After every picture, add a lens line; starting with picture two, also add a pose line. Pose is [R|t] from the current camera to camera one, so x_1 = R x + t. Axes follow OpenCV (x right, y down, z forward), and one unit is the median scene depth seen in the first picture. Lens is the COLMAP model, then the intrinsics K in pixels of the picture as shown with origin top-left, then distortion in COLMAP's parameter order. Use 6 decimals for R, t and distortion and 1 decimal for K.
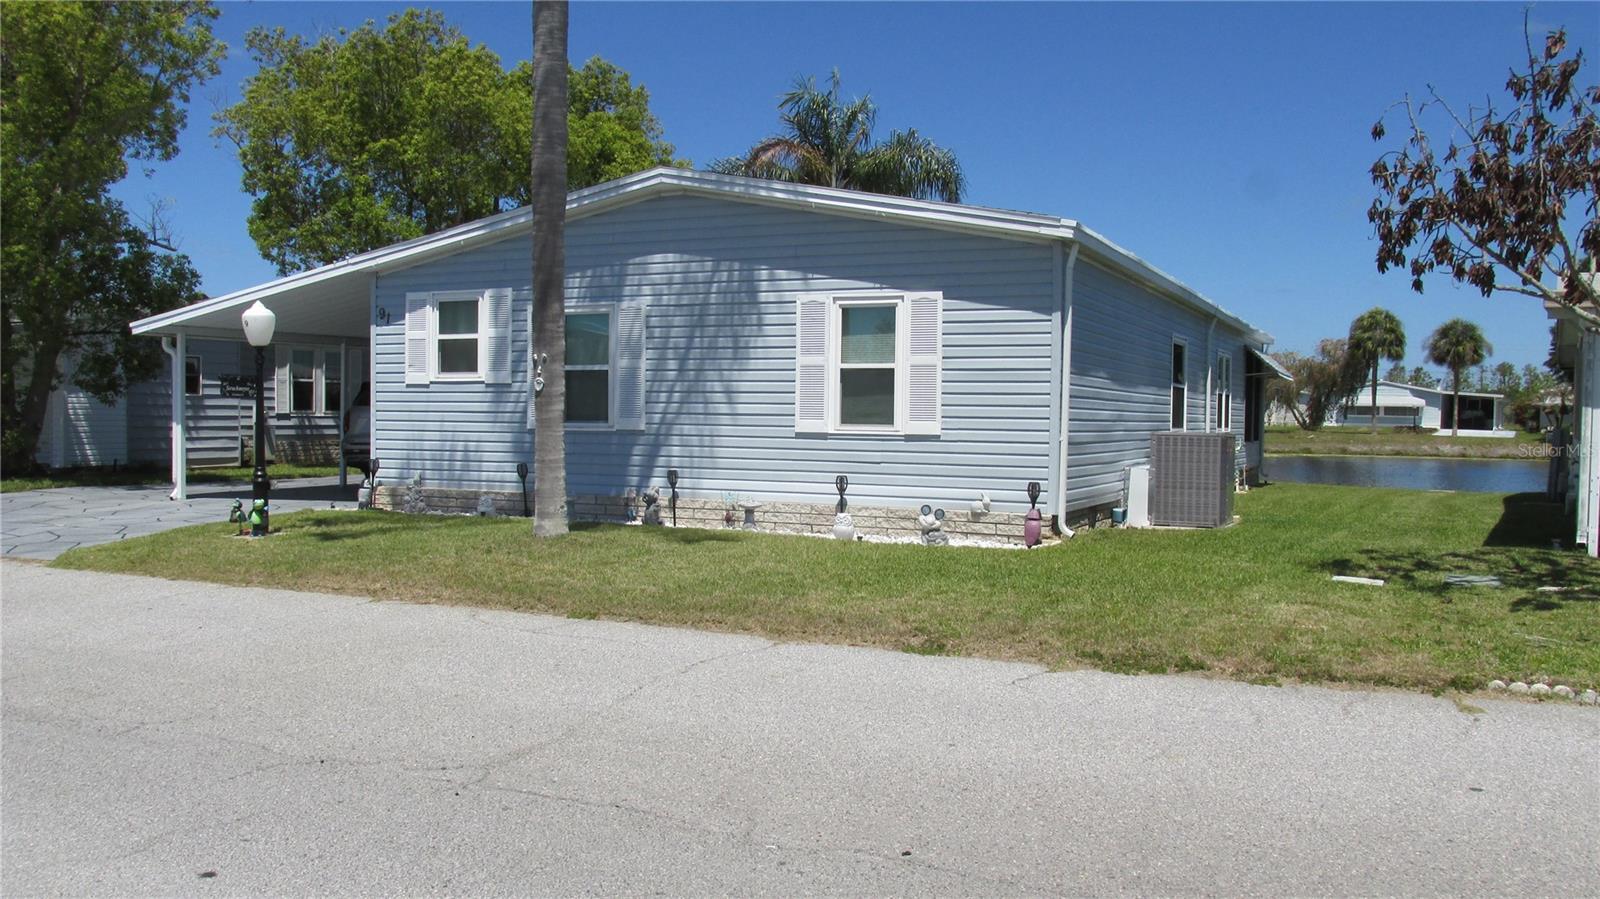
lens RADIAL K [[1322.2, 0, 800.0], [0, 1322.2, 449.5], [0, 0, 1]] dist [-0.032628, 0.000505]
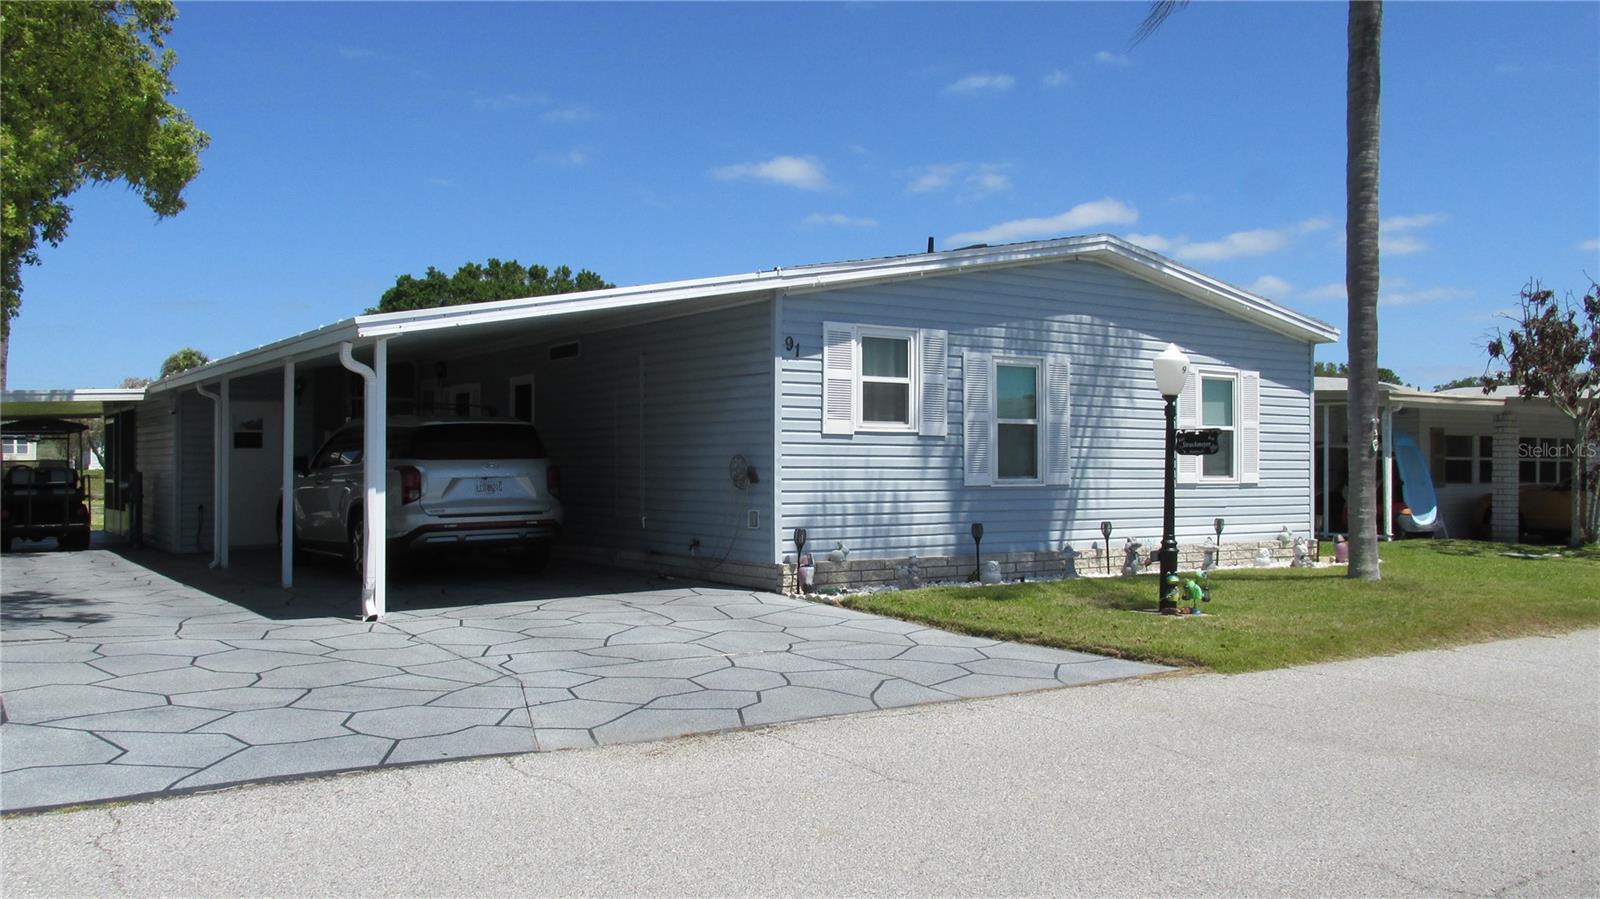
lens RADIAL K [[1322.2, 0, 800.0], [0, 1322.2, 449.5], [0, 0, 1]] dist [-0.032628, 0.000505]
pose [[0.509065, 0.002831, 0.860724, -1.045842], [0.023063, 0.999591, -0.016928, -0.027674], [-0.860419, 0.028468, 0.508791, 0.624972]]
